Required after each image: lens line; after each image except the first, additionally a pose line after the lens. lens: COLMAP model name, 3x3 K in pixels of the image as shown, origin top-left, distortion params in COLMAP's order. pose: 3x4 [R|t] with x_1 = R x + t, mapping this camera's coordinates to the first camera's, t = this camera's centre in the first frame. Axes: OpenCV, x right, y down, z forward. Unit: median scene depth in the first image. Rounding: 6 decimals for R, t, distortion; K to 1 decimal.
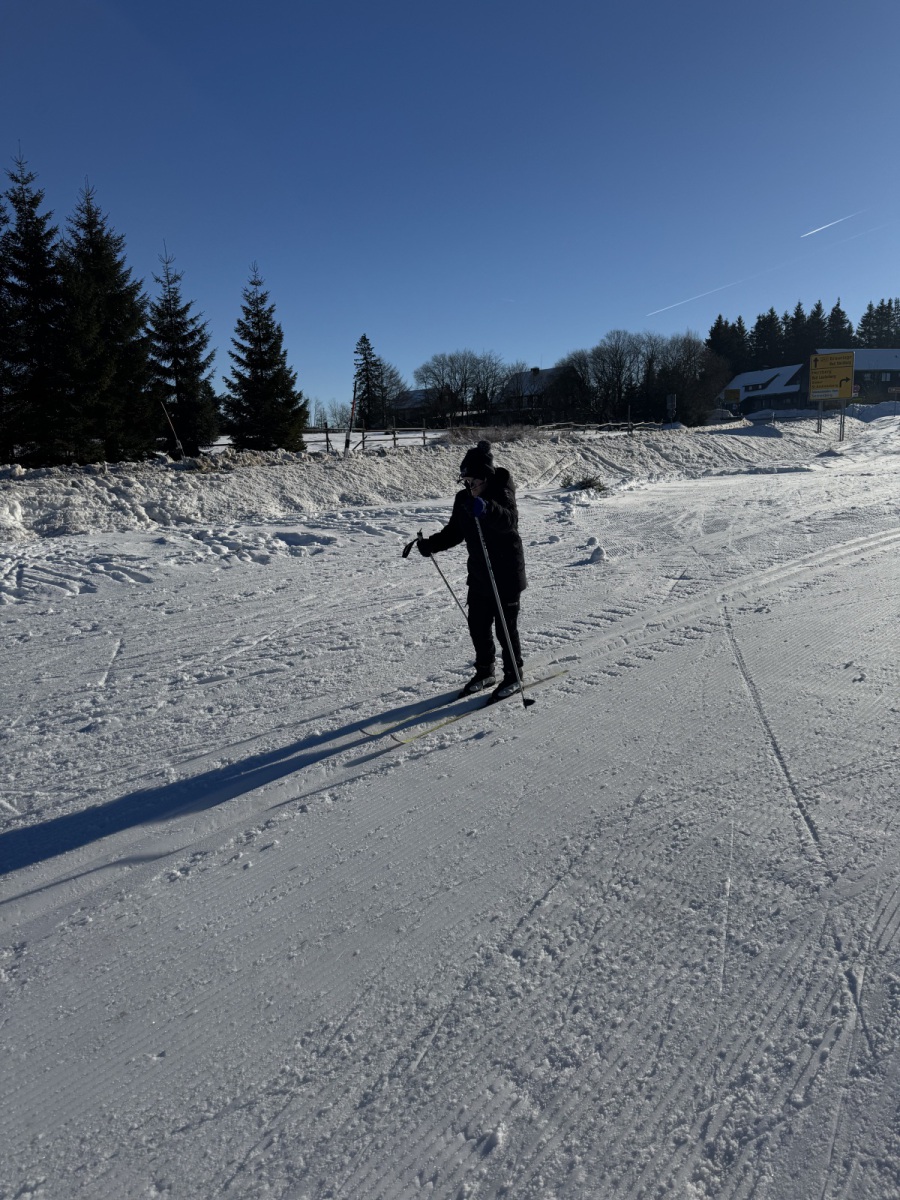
lens RADIAL K [[842.7, 0, 448.1], [0, 842.7, 607.9], [0, 0, 1]] dist [0.056774, -0.070200]
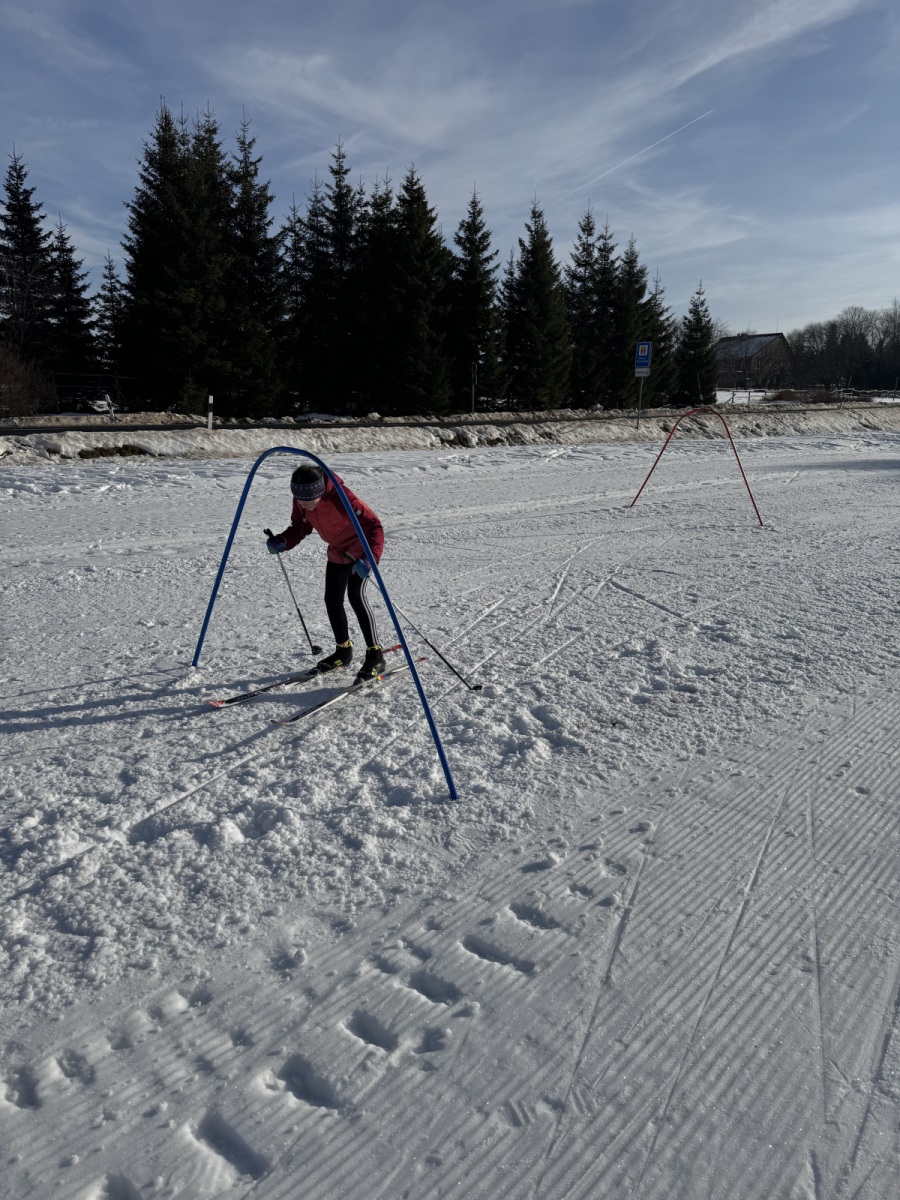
lens RADIAL K [[832.5, 0, 441.2], [0, 832.5, 599.7], [0, 0, 1]] dist [0.184741, -0.356182]
pose [[0.985514, 0.075426, -0.151896, -0.086880], [-0.069497, 0.996612, 0.043982, 0.031149], [0.154699, -0.032788, 0.987417, -0.137104]]
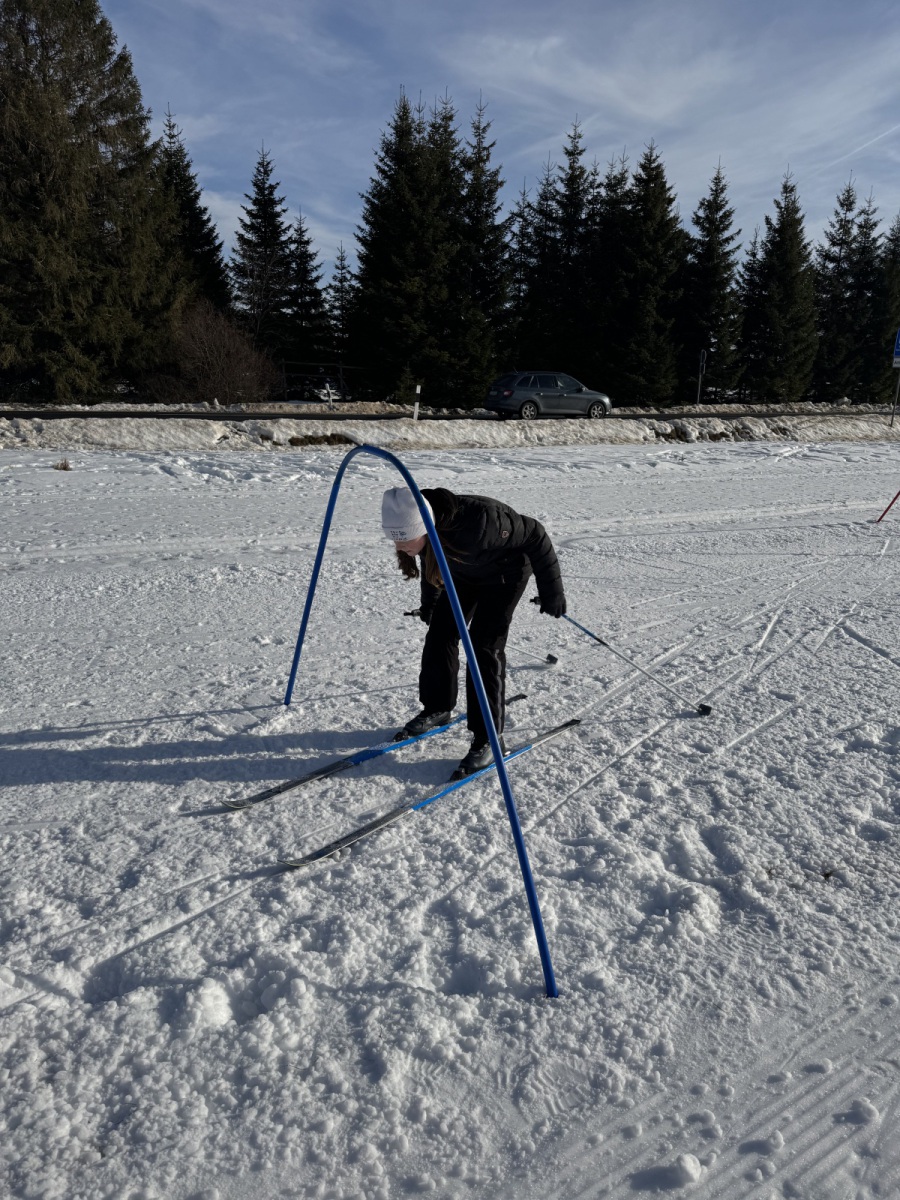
lens RADIAL K [[842.7, 0, 448.1], [0, 842.7, 607.9], [0, 0, 1]] dist [0.056774, -0.070200]
pose [[0.914761, 0.150401, -0.374955, -0.086655], [-0.127090, 0.988130, 0.086300, 0.029810], [0.383484, -0.031291, 0.923017, -0.129629]]
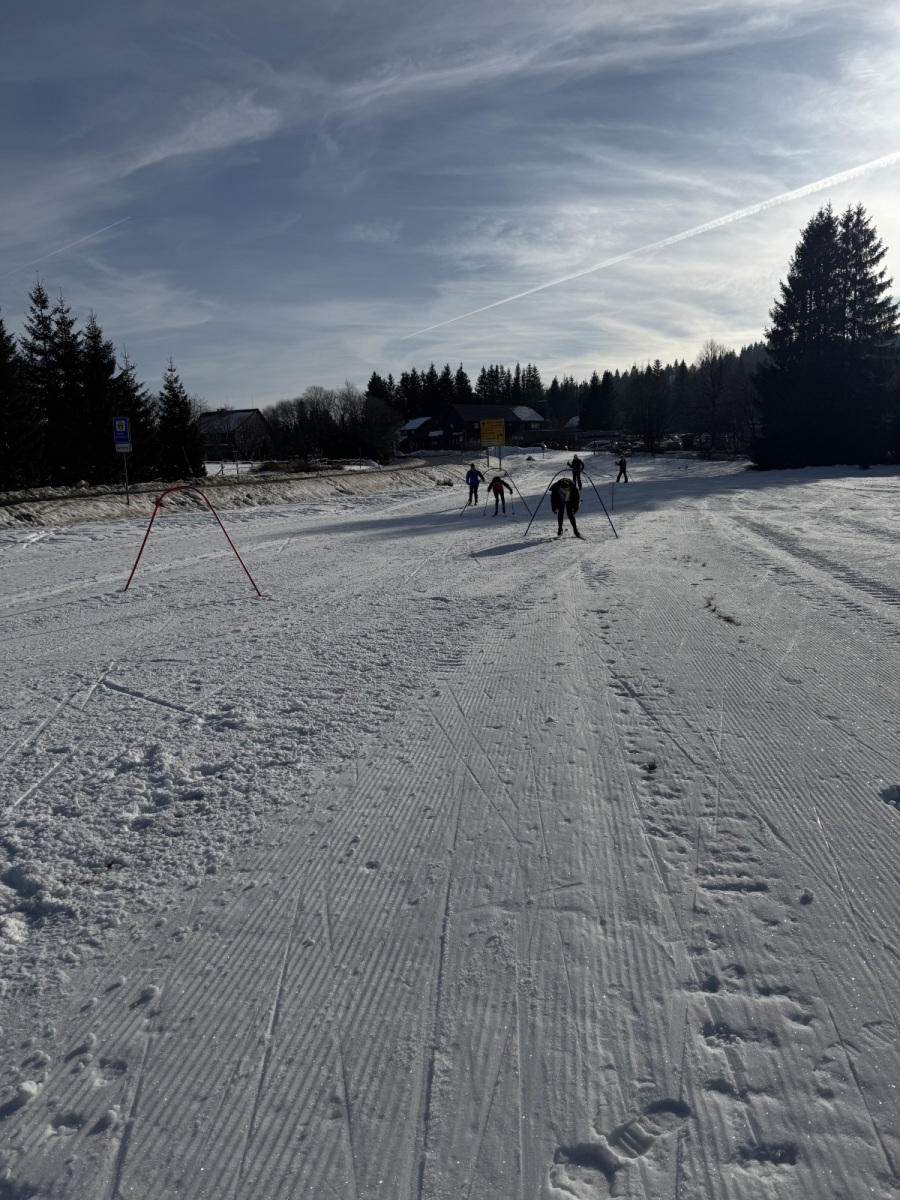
lens RADIAL K [[832.5, 0, 441.2], [0, 832.5, 599.7], [0, 0, 1]] dist [0.184741, -0.356182]
pose [[0.919291, -0.067089, 0.387818, -0.085465], [0.086382, 0.995732, -0.032510, 0.030307], [-0.383981, 0.063386, 0.921163, -0.135016]]
